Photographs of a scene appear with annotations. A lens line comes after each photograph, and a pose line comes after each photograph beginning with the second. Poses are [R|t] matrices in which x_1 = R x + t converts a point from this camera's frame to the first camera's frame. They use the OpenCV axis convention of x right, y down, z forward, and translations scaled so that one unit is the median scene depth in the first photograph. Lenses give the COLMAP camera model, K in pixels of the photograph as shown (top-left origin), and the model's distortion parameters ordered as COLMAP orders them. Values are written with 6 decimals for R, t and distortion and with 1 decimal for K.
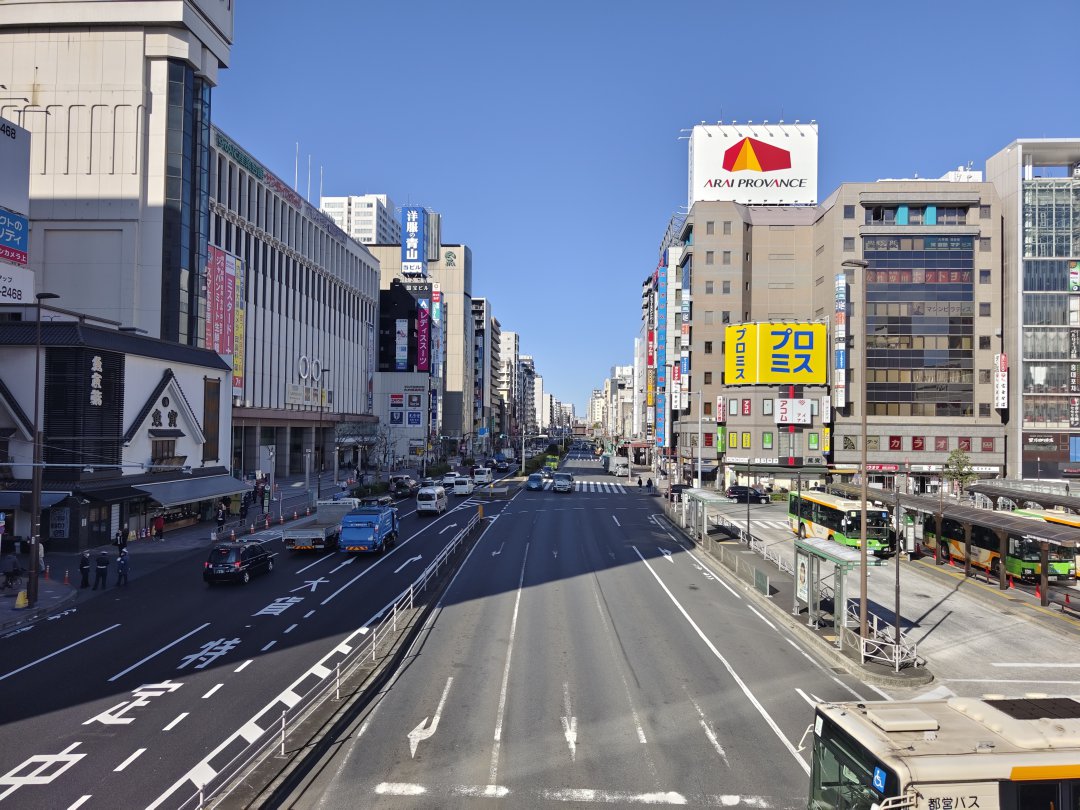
lens RADIAL K [[716.8, 0, 540.0], [0, 716.8, 405.0], [0, 0, 1]] dist [0.074262, -0.119588]
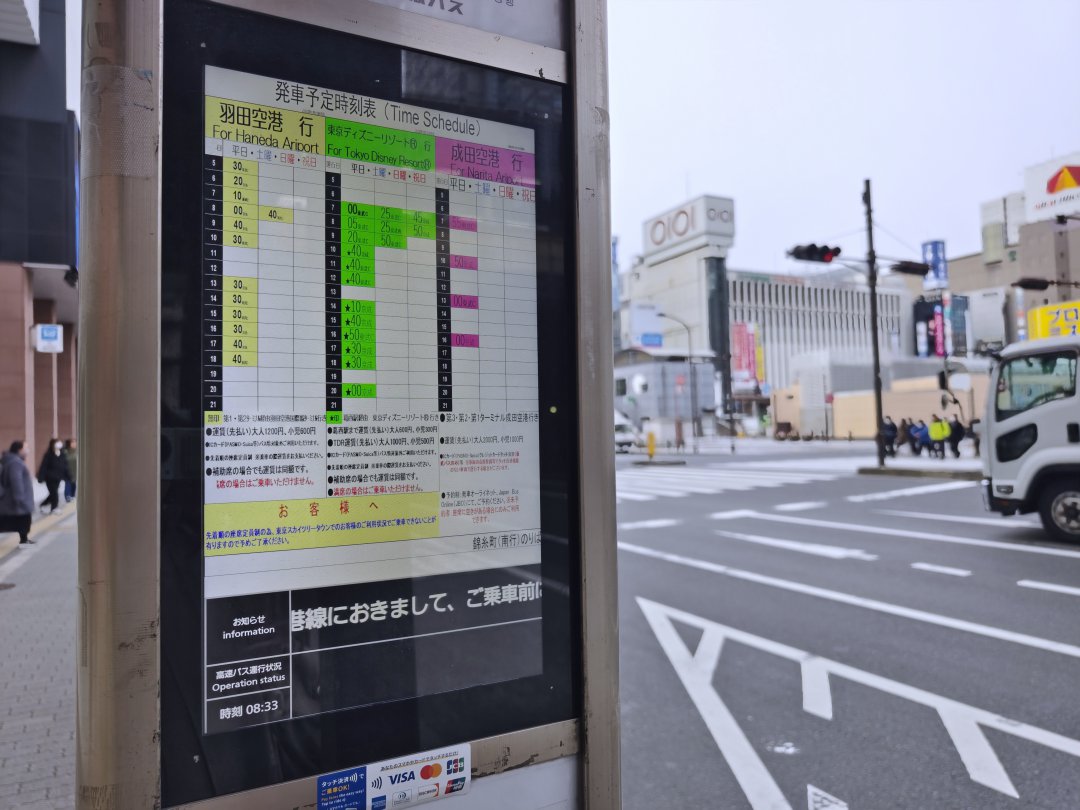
lens RADIAL K [[716.8, 0, 540.0], [0, 716.8, 405.0], [0, 0, 1]] dist [0.074262, -0.119588]
pose [[0.510920, -0.067430, -0.856979, 1.022275], [0.072162, 0.996764, -0.035407, 0.061836], [0.856594, -0.043751, 0.514133, -0.630328]]
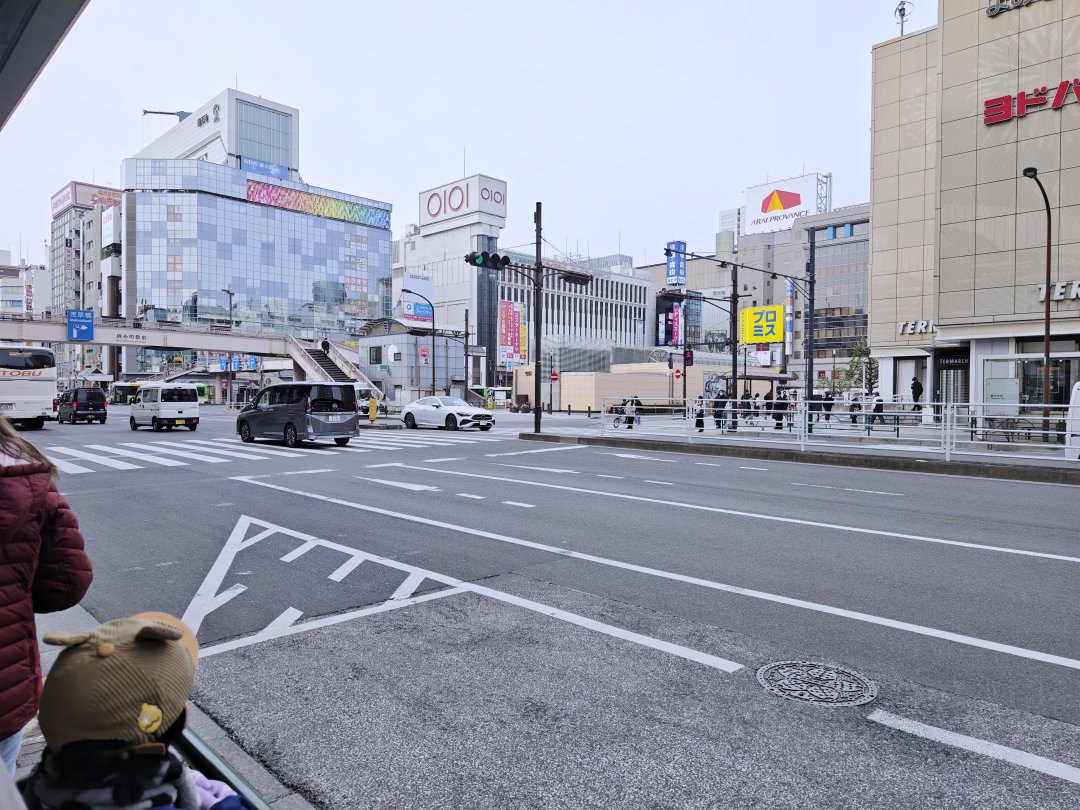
lens RADIAL K [[716.8, 0, 540.0], [0, 716.8, 405.0], [0, 0, 1]] dist [0.074262, -0.119588]
pose [[0.740663, -0.003007, -0.671870, 1.105371], [0.026377, 0.999349, 0.024604, 0.063038], [0.671359, -0.035945, 0.740260, -0.634098]]
